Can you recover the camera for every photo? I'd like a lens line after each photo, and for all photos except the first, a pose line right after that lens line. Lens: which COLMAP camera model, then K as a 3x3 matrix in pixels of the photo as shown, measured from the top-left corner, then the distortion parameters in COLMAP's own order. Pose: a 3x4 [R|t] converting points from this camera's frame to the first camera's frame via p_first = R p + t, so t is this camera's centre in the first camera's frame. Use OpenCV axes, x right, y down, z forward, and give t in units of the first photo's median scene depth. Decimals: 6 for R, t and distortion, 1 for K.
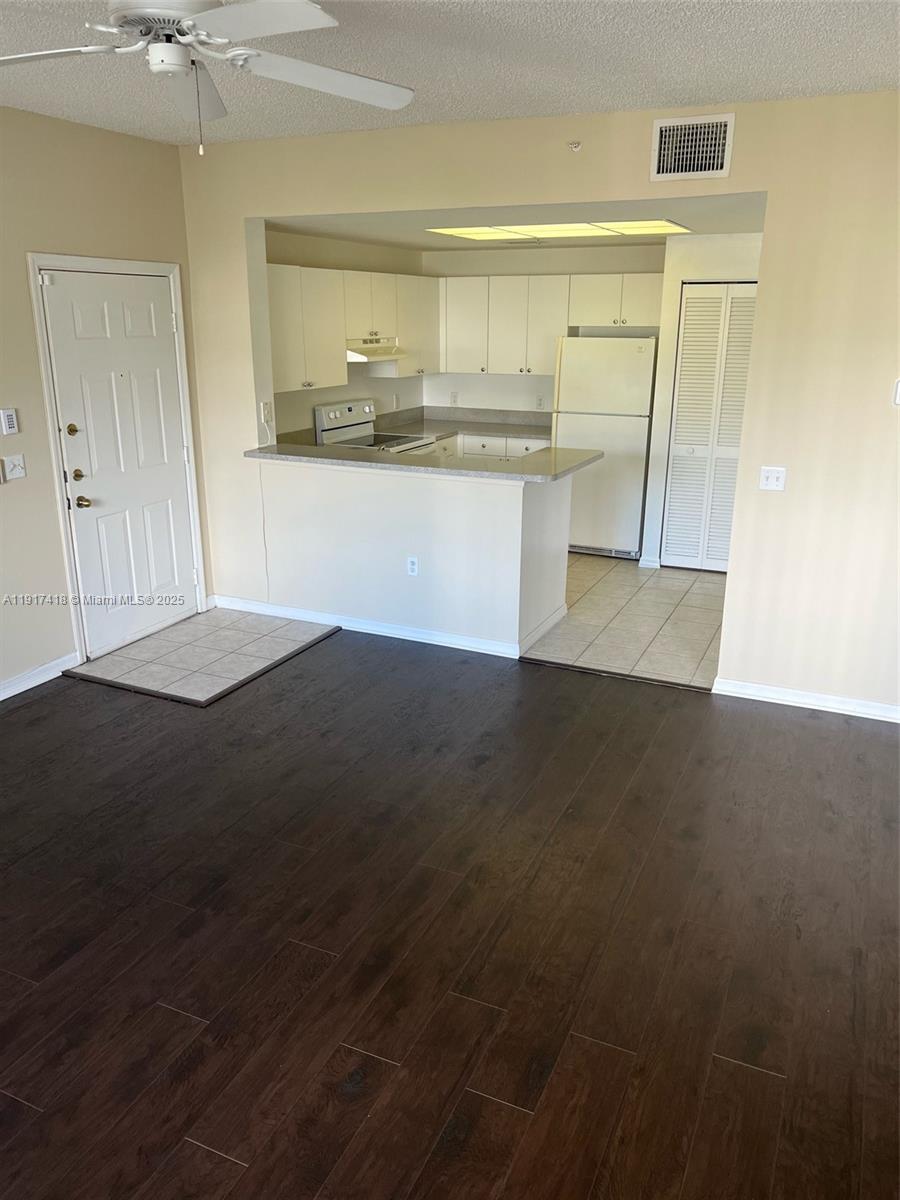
lens RADIAL K [[907.8, 0, 450.0], [0, 907.8, 600.0], [0, 0, 1]] dist [0.080028, -0.091317]
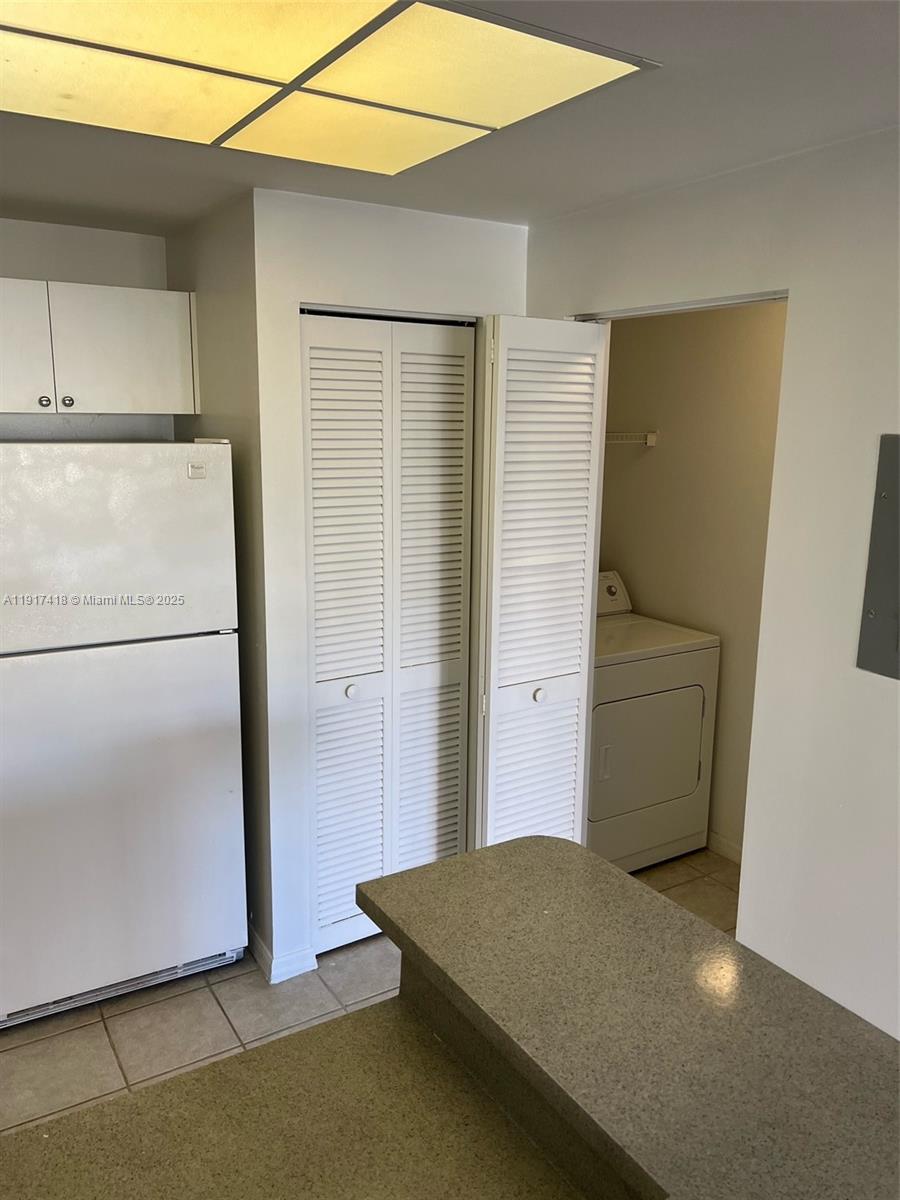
lens RADIAL K [[907.8, 0, 450.0], [0, 907.8, 600.0], [0, 0, 1]] dist [0.080028, -0.091317]
pose [[0.546709, -0.162319, 0.821439, -0.058367], [0.241037, 0.970013, 0.031255, -0.198382], [-0.801880, 0.180910, 0.569439, 0.672813]]
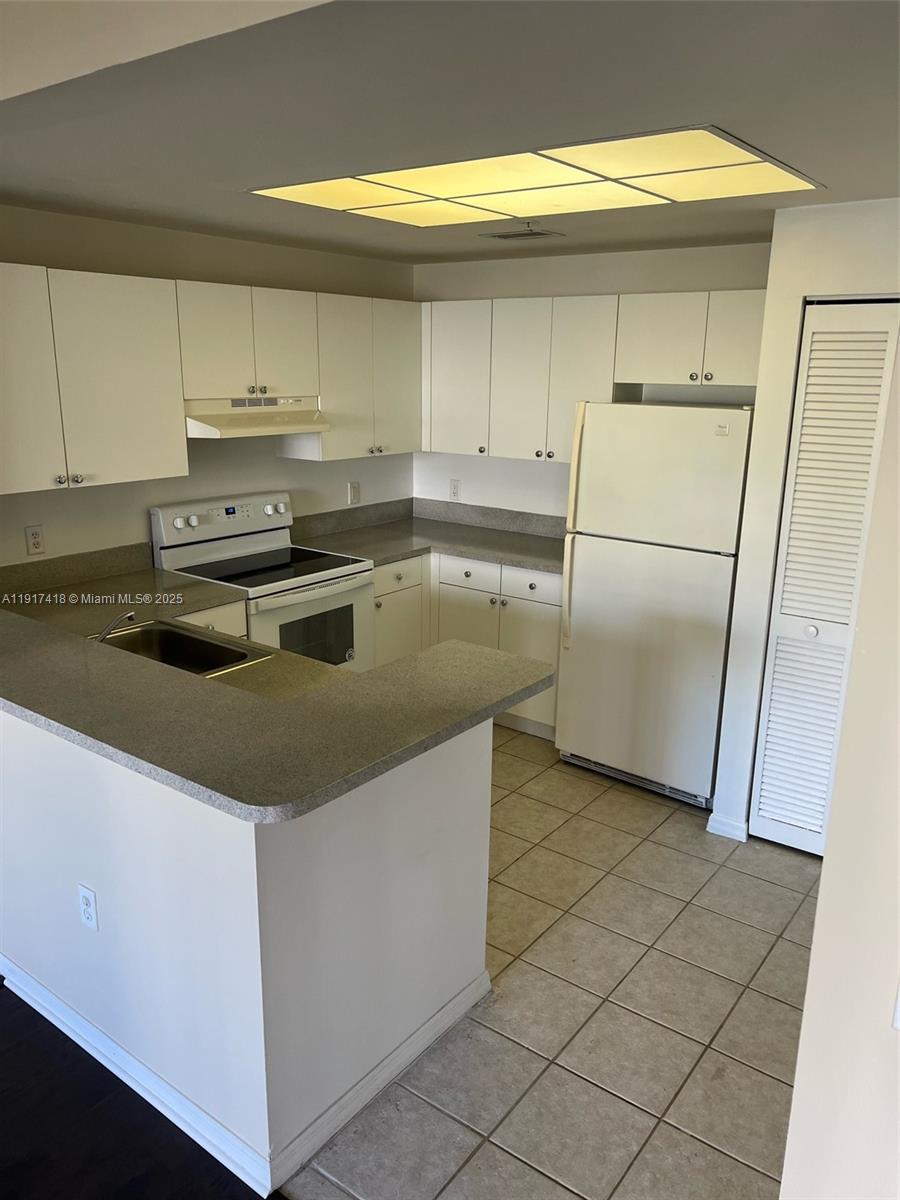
lens RADIAL K [[907.8, 0, 450.0], [0, 907.8, 600.0], [0, 0, 1]] dist [0.080028, -0.091317]
pose [[0.977012, 0.066144, -0.202662, 0.161699], [-0.076029, 0.996247, -0.041379, -0.137846], [0.199164, 0.055836, 0.978374, 0.444304]]
